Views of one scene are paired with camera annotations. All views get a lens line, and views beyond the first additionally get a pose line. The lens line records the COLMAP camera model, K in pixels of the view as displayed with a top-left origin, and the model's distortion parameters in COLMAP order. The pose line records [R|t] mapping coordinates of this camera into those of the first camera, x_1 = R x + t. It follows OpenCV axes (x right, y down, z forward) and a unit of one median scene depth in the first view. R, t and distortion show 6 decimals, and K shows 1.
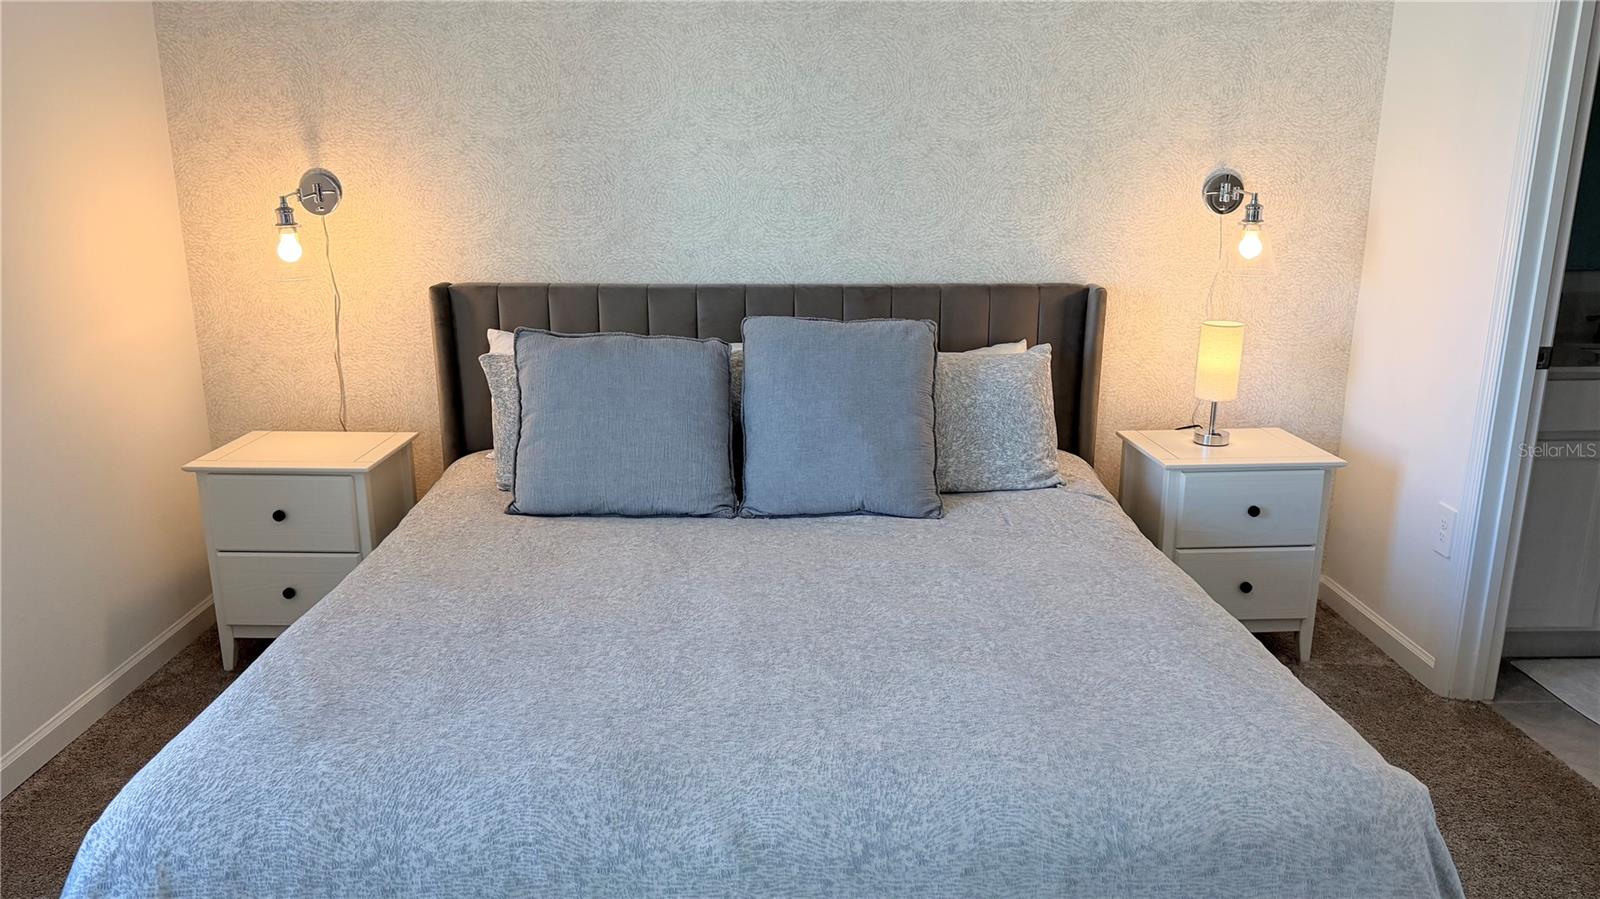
lens RADIAL K [[1111.3, 0, 795.9], [0, 1111.3, 448.8], [0, 0, 1]] dist [0.062726, -0.091104]
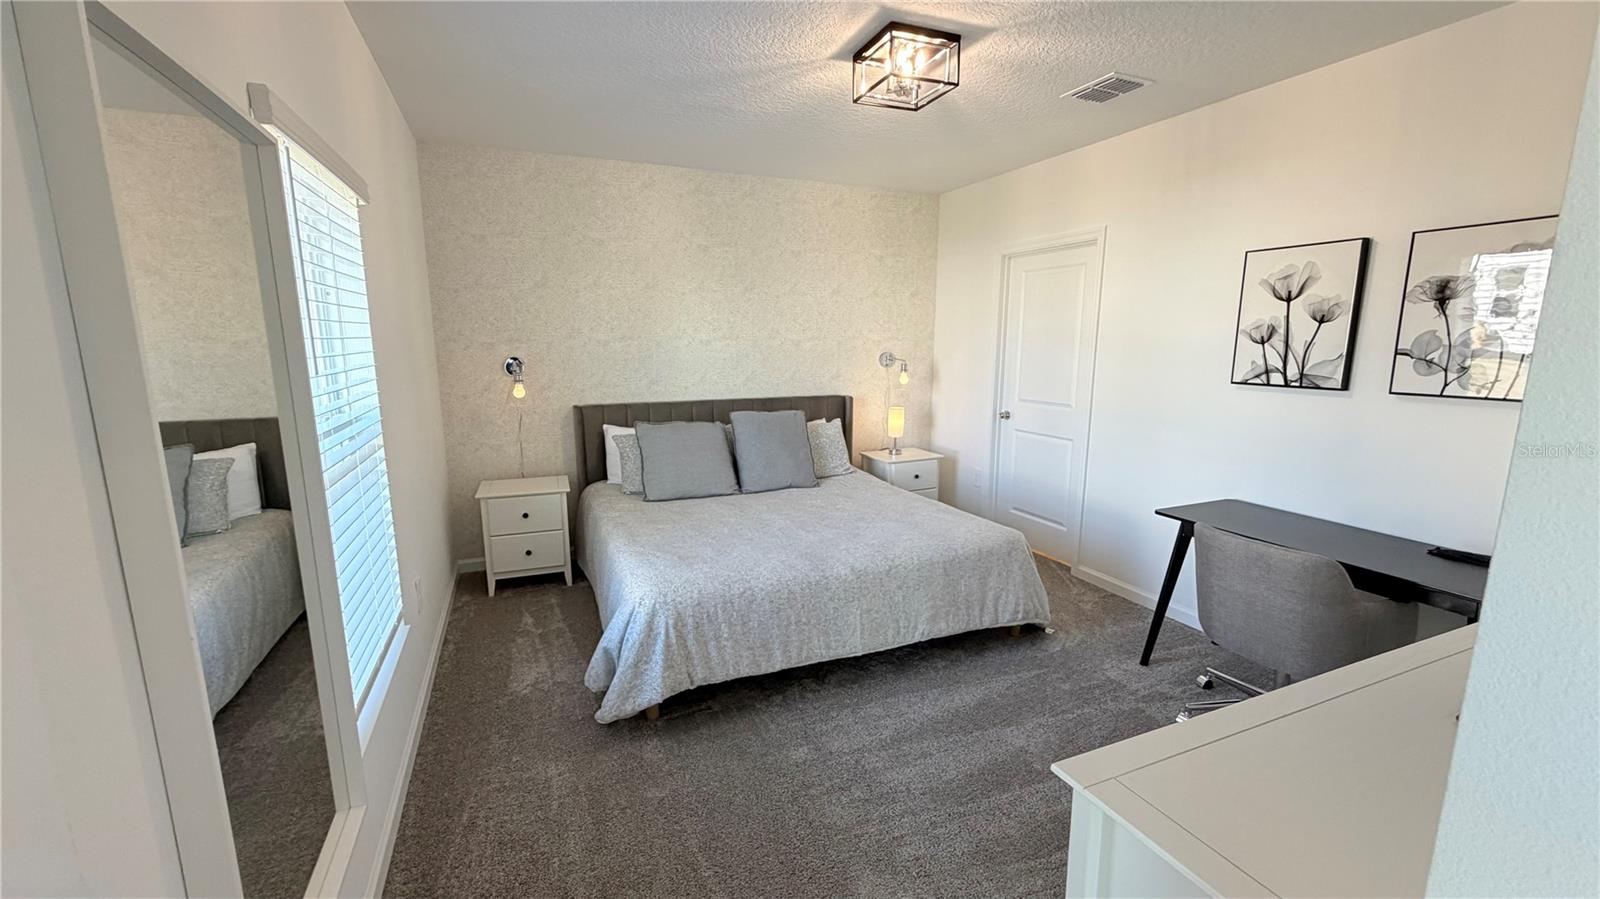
lens RADIAL K [[636.2, 0, 793.4], [0, 636.2, 448.7], [0, 0, 1]] dist [-0.001674, 0.000544]
pose [[0.926901, -0.065190, 0.369601, -0.436357], [0.094616, 0.993579, -0.062036, 0.057584], [-0.363184, 0.092472, 0.927117, -0.314933]]
